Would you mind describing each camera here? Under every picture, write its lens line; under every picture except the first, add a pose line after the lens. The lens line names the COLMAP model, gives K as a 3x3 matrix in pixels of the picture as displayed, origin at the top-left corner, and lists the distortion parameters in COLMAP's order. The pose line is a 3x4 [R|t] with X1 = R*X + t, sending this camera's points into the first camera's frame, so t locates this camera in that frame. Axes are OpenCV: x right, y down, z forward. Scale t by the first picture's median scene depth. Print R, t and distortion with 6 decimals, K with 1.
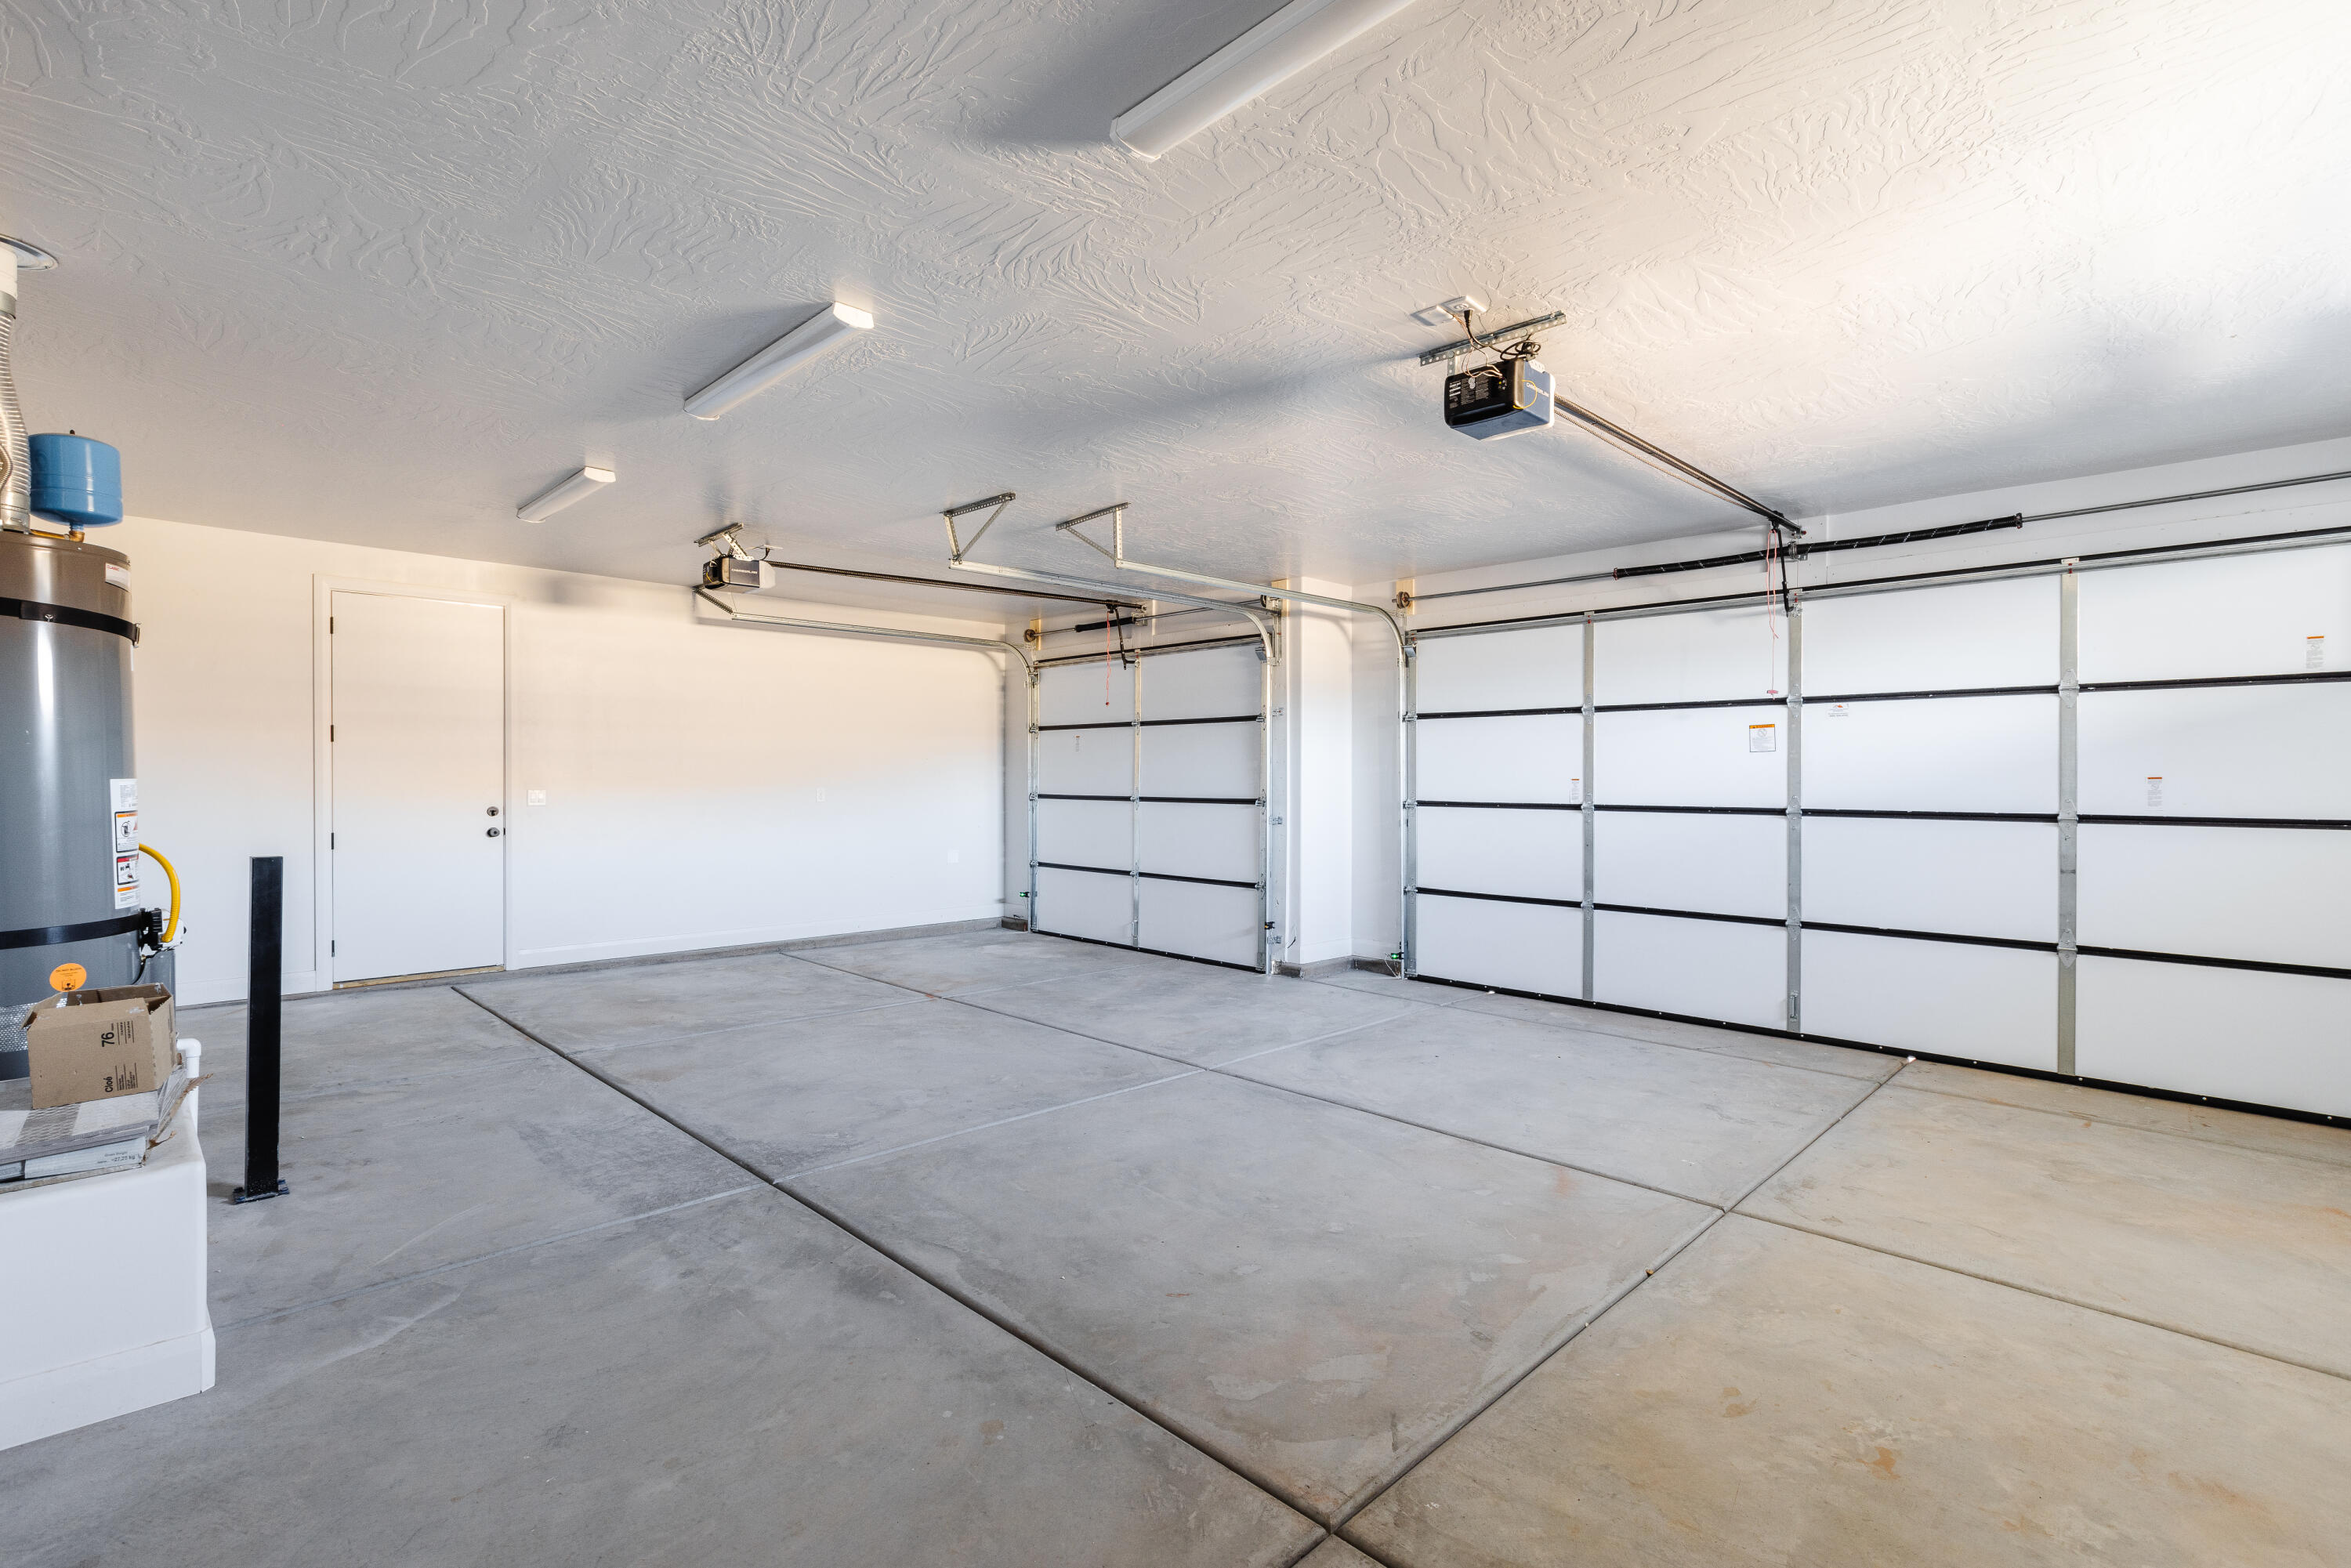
lens RADIAL K [[1074.3, 0, 1175.8], [0, 1074.3, 791.1], [0, 0, 1]] dist [0.004044, -0.001432]
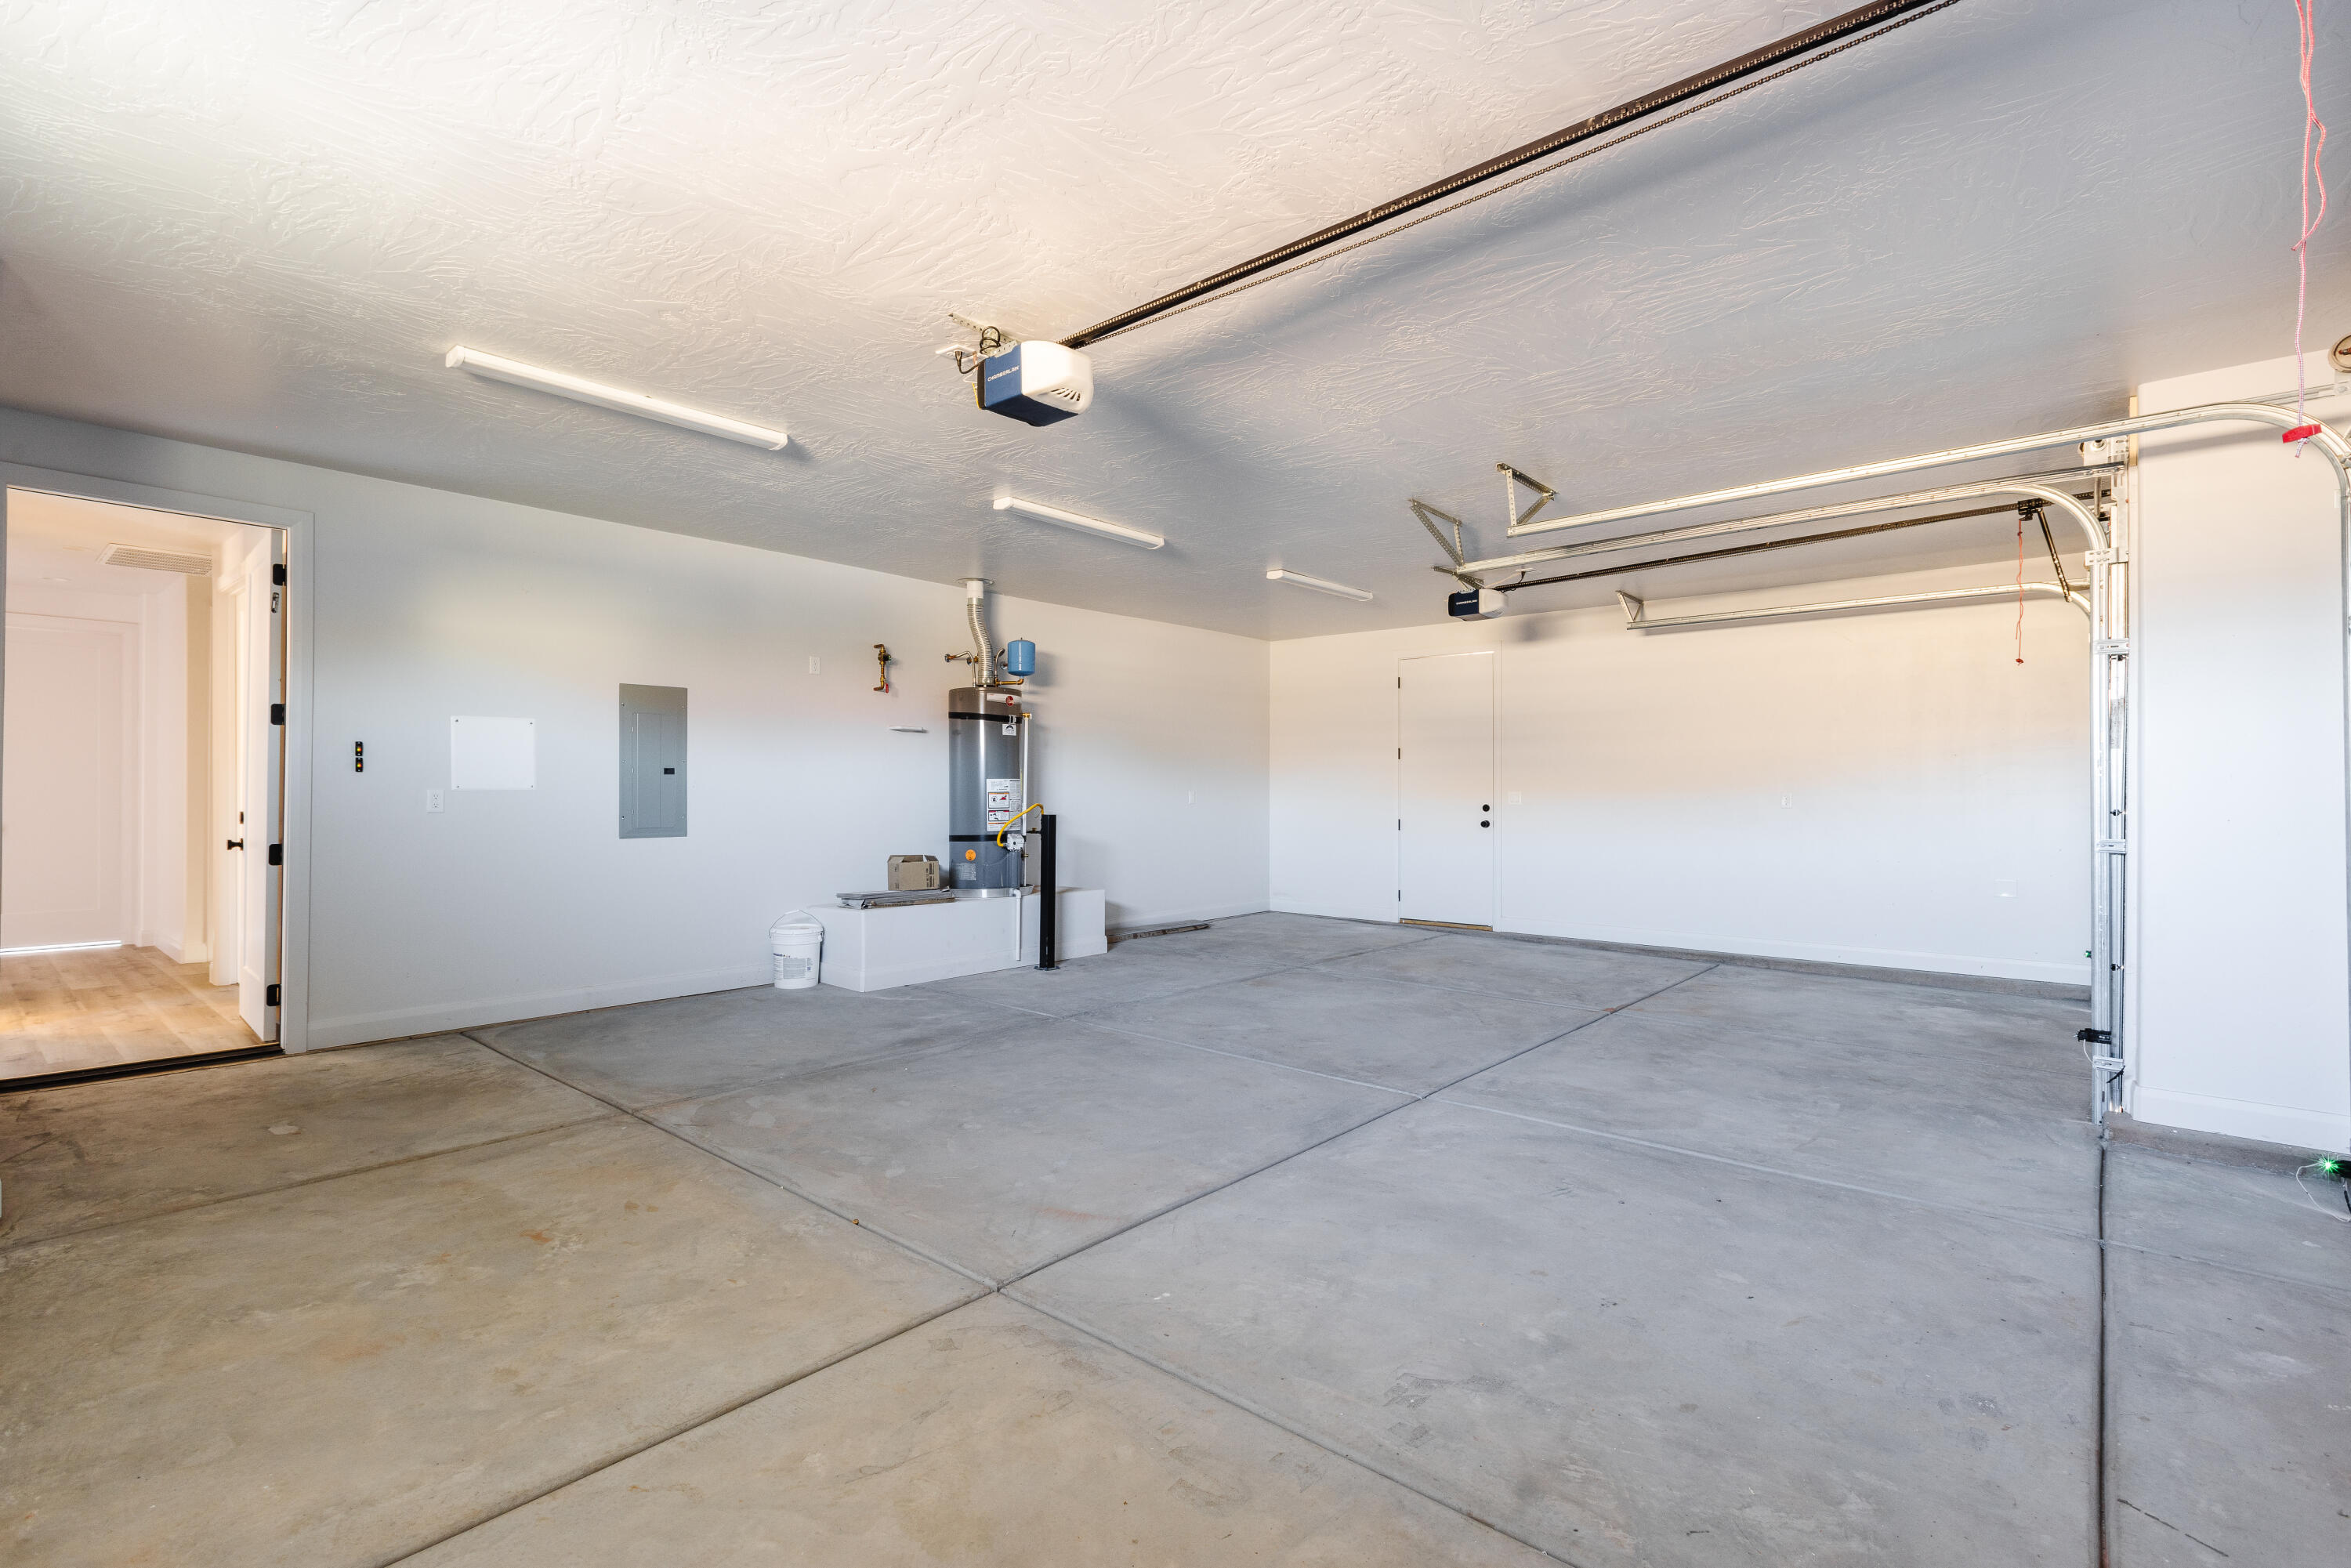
lens RADIAL K [[1074.3, 0, 1176.7], [0, 1074.3, 783.7], [0, 0, 1]] dist [0.004044, -0.001432]
pose [[0.075146, -0.010950, -0.997112, 1.549108], [-0.012654, 0.999849, -0.011934, 0.022495], [0.997092, 0.013515, 0.074996, 1.246859]]
